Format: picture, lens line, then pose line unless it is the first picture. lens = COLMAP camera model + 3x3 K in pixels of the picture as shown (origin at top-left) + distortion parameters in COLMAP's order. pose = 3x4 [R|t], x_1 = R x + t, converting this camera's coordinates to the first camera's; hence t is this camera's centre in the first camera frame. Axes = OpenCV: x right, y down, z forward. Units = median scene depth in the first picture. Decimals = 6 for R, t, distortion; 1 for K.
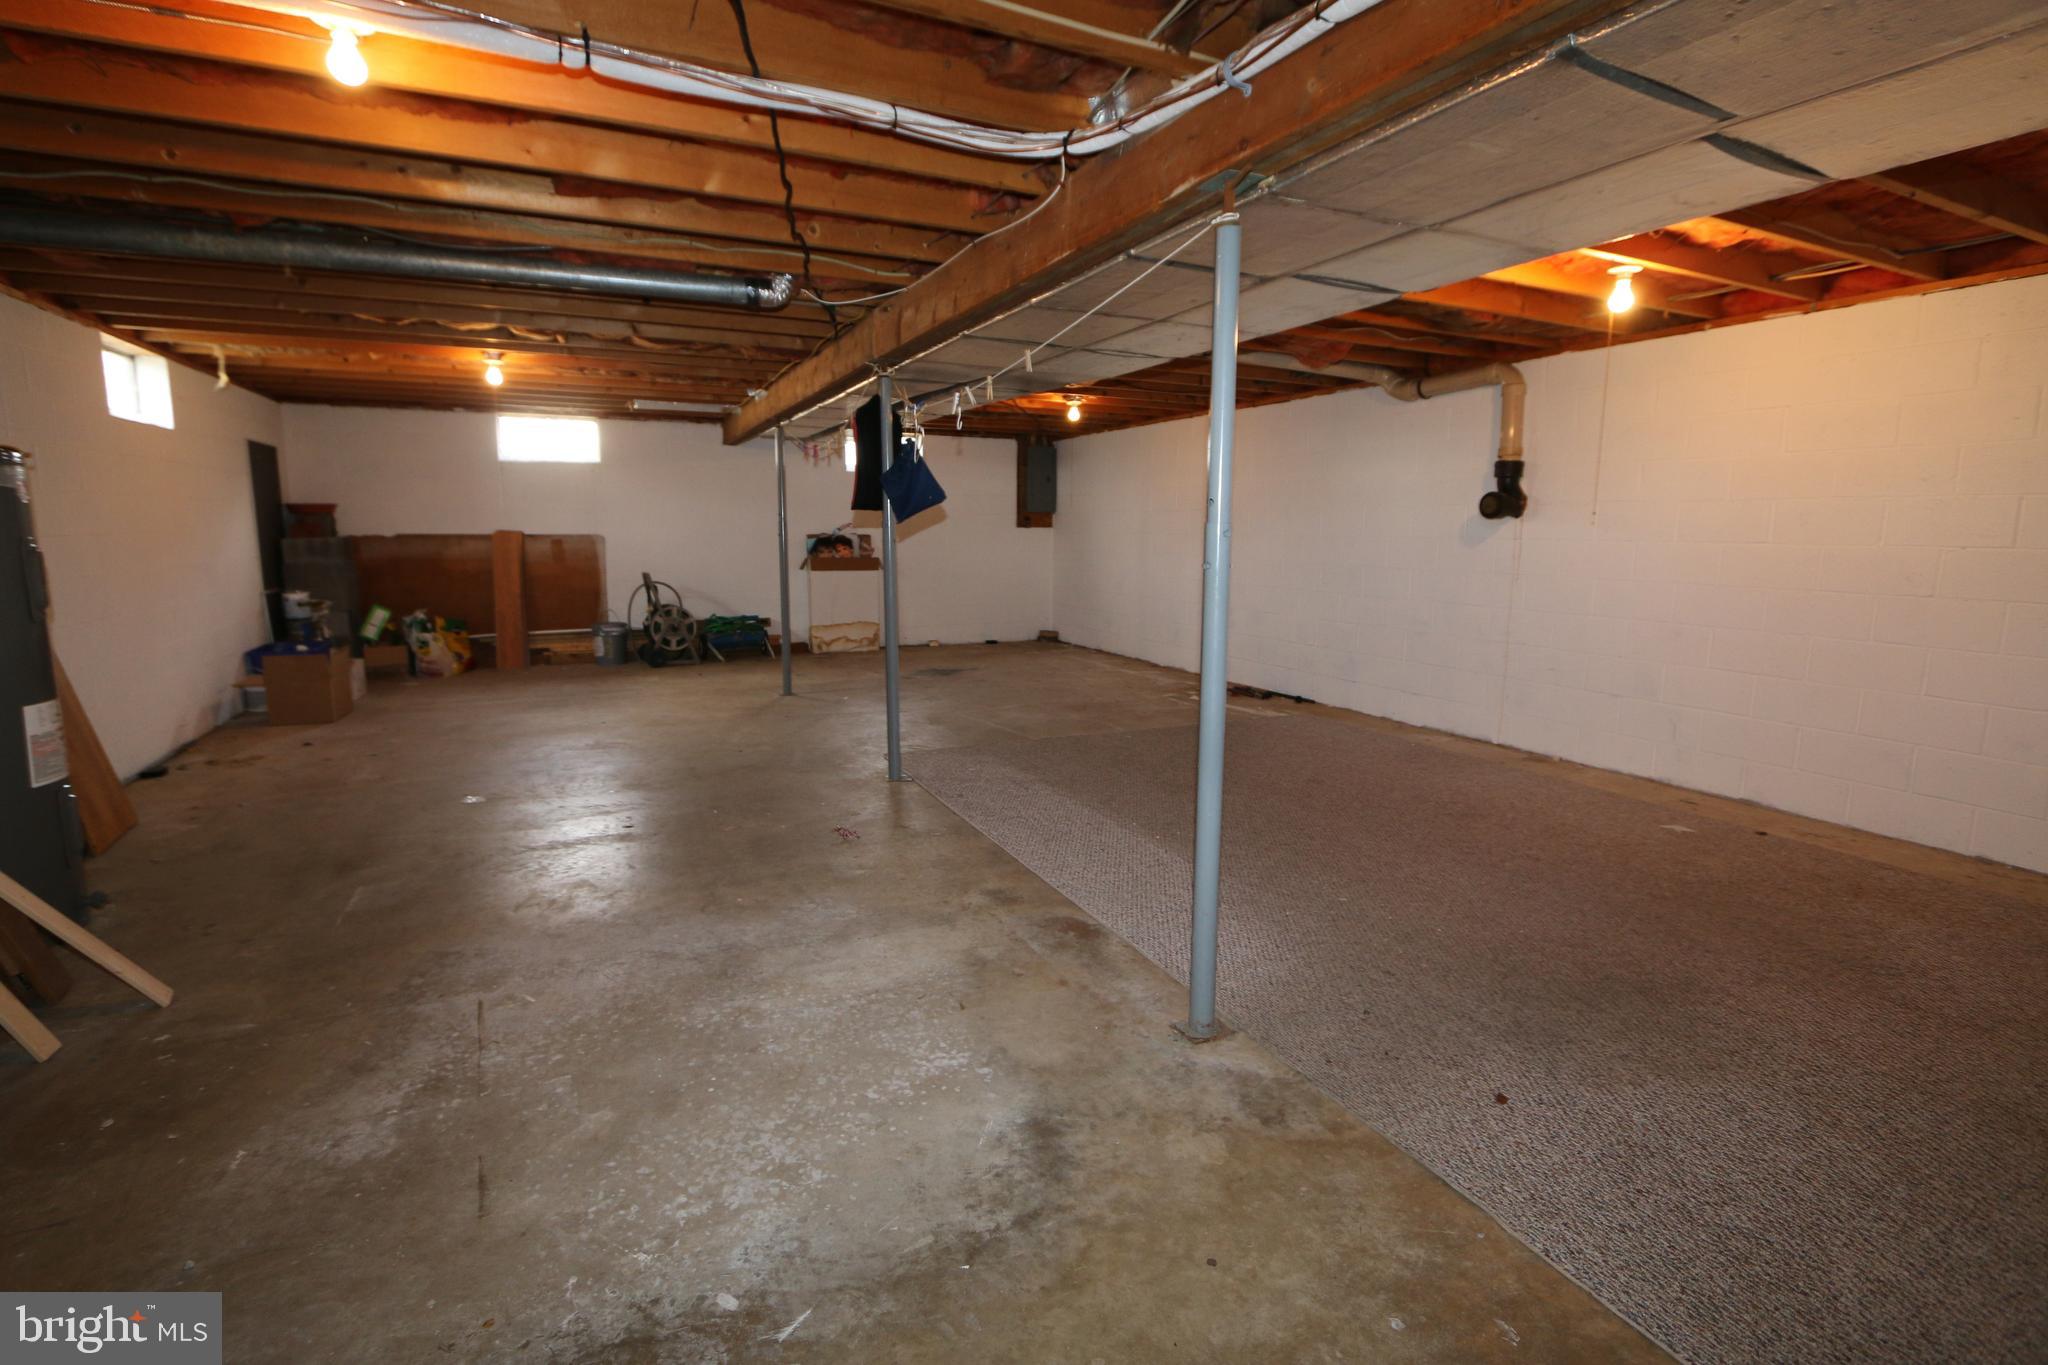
lens RADIAL K [[938.5, 0, 1022.1], [0, 938.5, 682.6], [0, 0, 1]] dist [-0.018723, 0.001533]
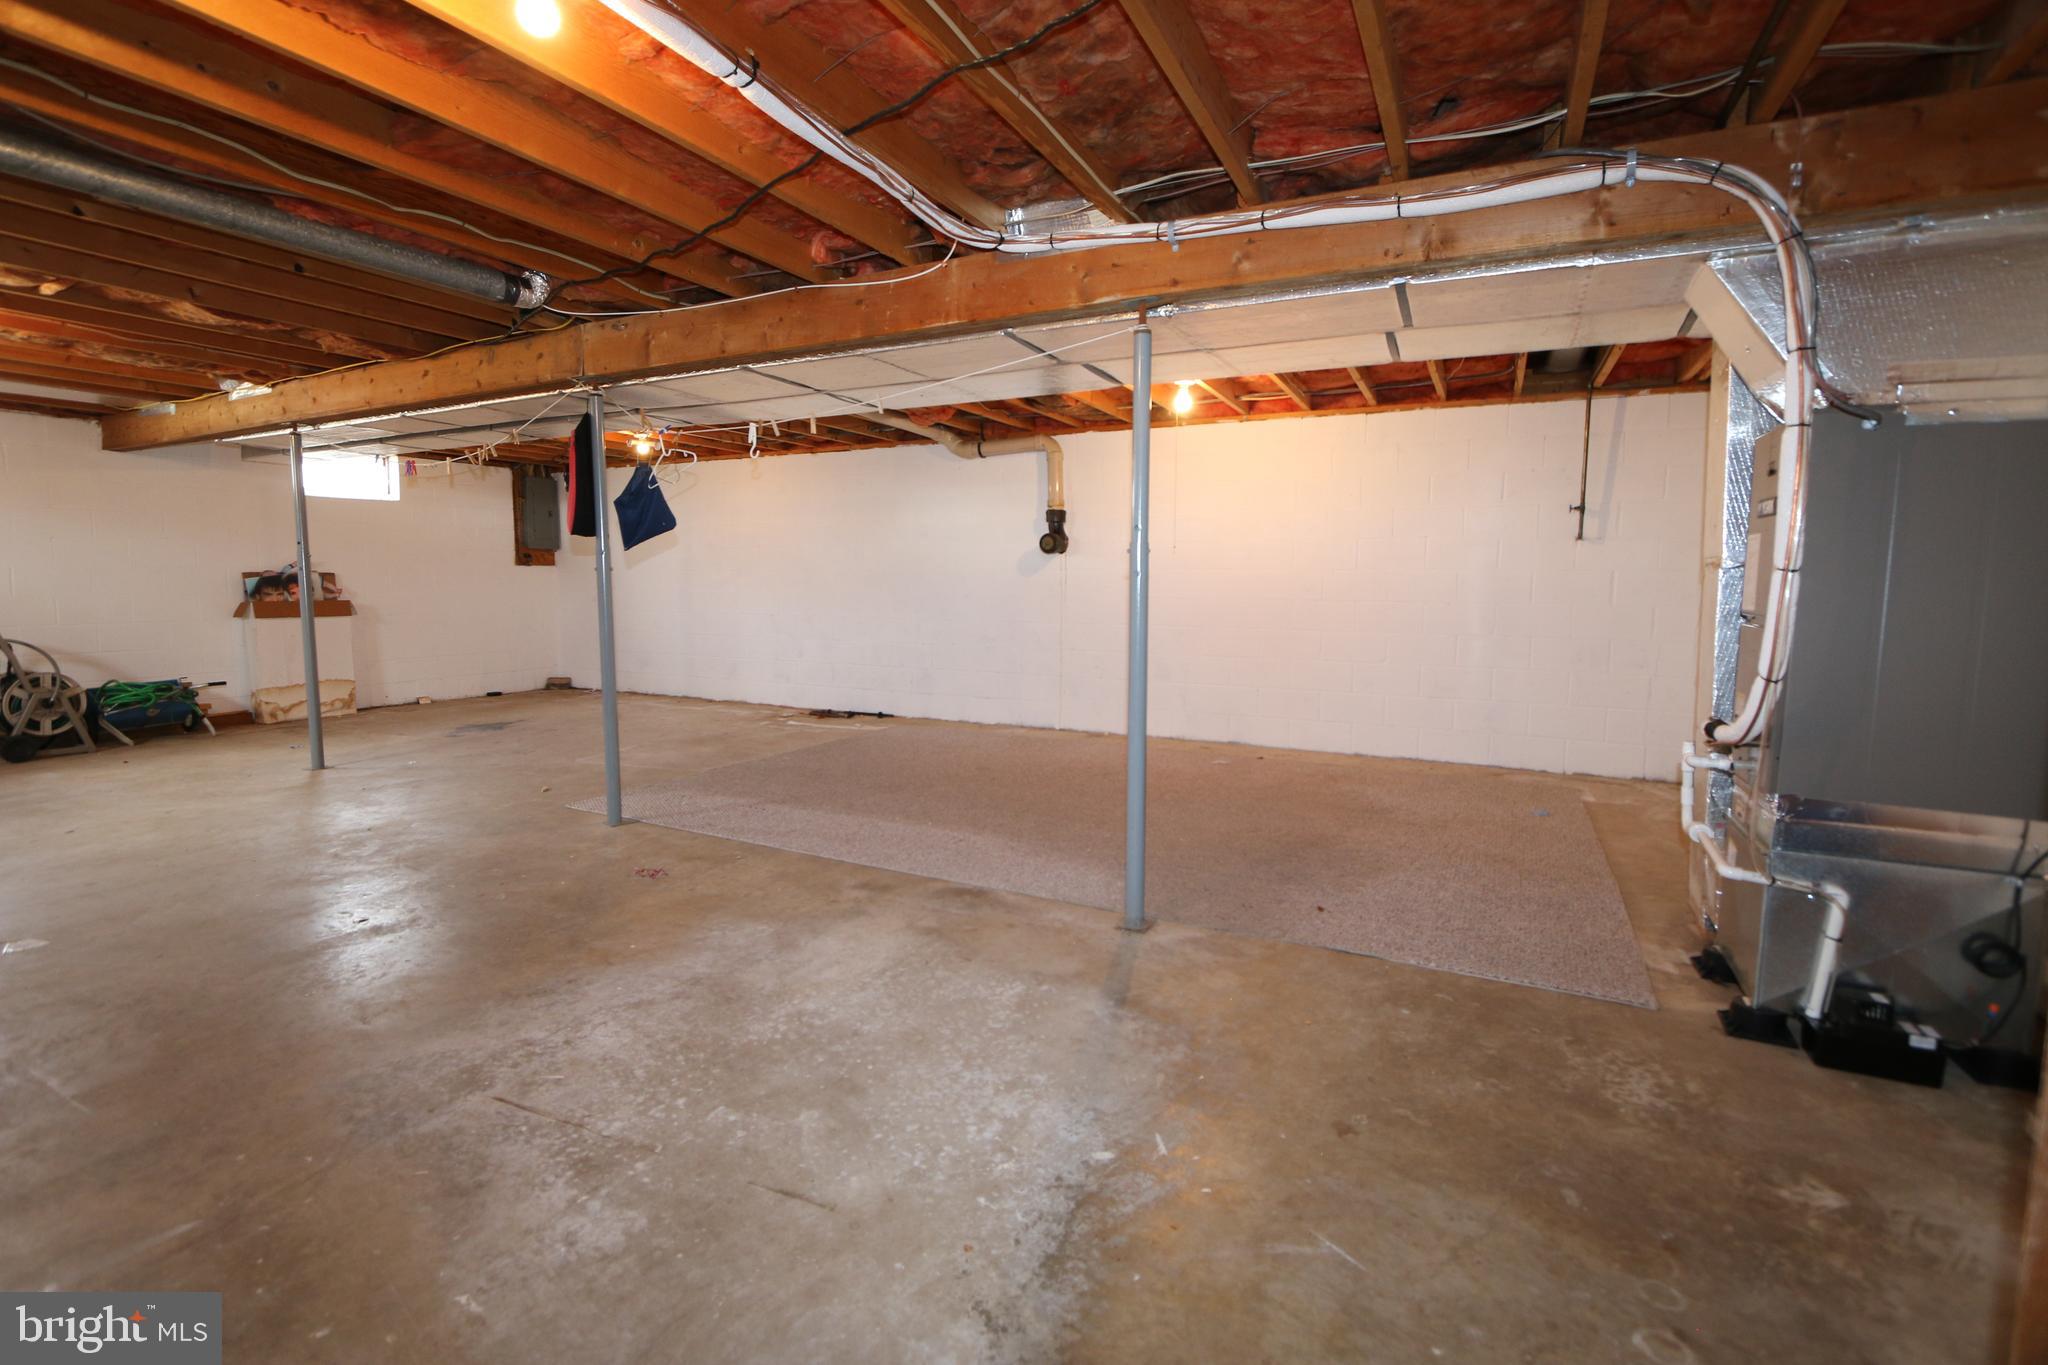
lens RADIAL K [[938.5, 0, 1015.0], [0, 938.5, 682.6], [0, 0, 1]] dist [-0.018723, 0.001533]
pose [[0.788186, -0.071866, 0.611227, -0.525180], [0.101501, 0.994738, -0.013930, 0.023257], [-0.607009, 0.073020, 0.791333, 0.022324]]
